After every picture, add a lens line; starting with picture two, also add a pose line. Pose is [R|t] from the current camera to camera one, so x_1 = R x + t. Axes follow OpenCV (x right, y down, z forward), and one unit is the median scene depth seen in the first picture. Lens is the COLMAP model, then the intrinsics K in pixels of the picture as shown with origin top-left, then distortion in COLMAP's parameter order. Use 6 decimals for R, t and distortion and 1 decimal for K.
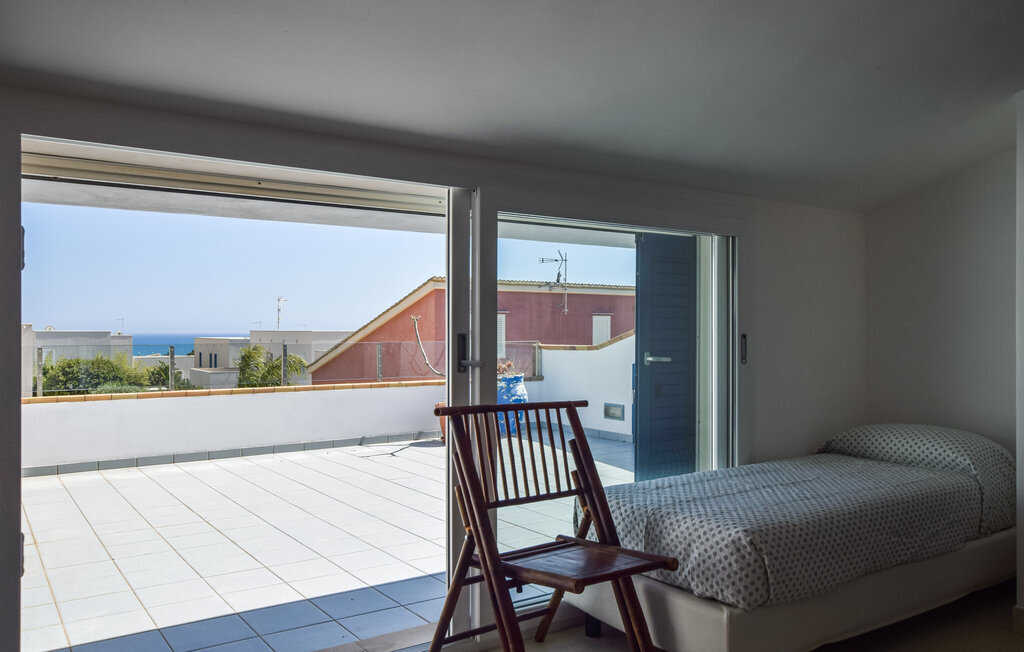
lens RADIAL K [[785.5, 0, 510.2], [0, 785.5, 326.3], [0, 0, 1]] dist [-0.000199, 0.000145]
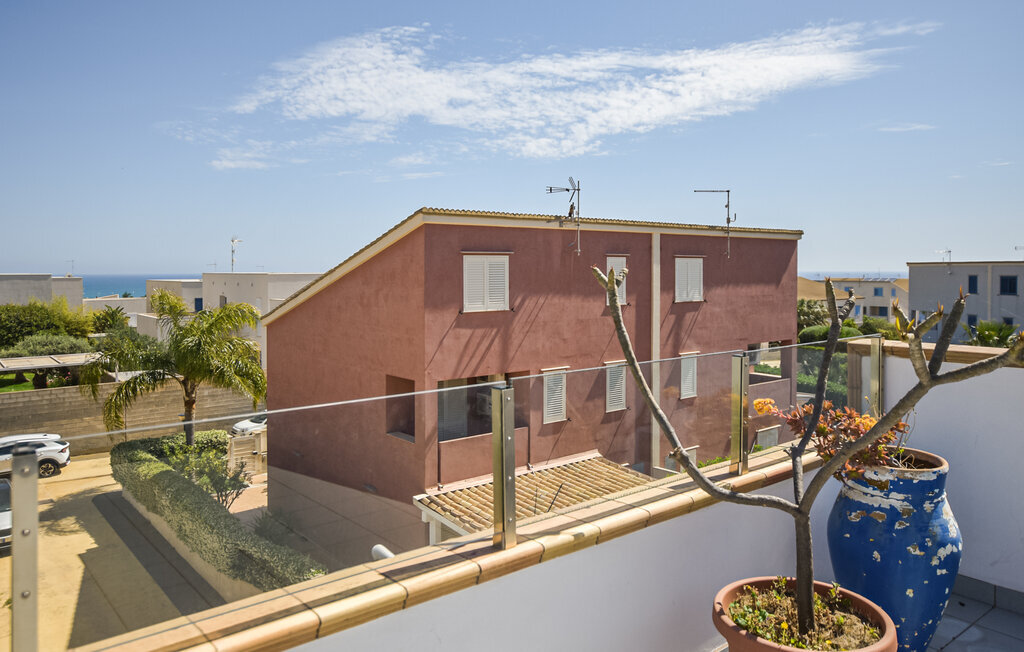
lens RADIAL K [[728.7, 0, 514.4], [0, 728.7, 323.1], [0, 0, 1]] dist [0.005410, 0.002010]
pose [[0.997118, -0.009968, 0.075212, -0.054232], [0.004054, 0.996915, 0.078379, -0.004734], [-0.075761, -0.077848, 0.994082, 0.234689]]
